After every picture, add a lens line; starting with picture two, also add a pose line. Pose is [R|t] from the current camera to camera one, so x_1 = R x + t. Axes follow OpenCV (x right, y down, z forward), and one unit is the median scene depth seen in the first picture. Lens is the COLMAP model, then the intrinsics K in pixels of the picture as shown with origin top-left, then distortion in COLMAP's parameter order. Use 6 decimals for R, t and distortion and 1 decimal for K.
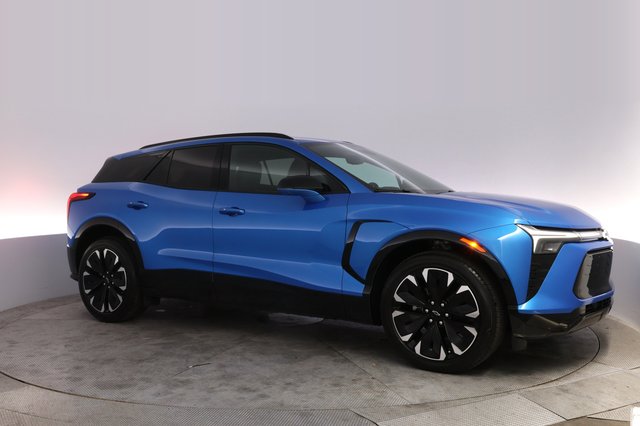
lens RADIAL K [[521.7, 0, 320.0], [0, 521.7, 223.7], [0, 0, 1]] dist [-0.044037, 0.000754]
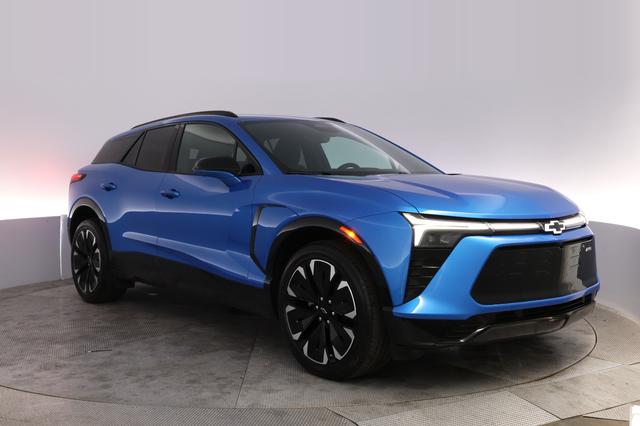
lens RADIAL K [[554.3, 0, 320.0], [0, 554.3, 213.0], [0, 0, 1]] dist [-0.004953, -0.001449]
pose [[0.975933, 0.019372, -0.217209, 0.409829], [-0.018027, 0.999804, 0.008171, -0.001743], [0.217325, -0.004059, 0.976091, 0.076198]]
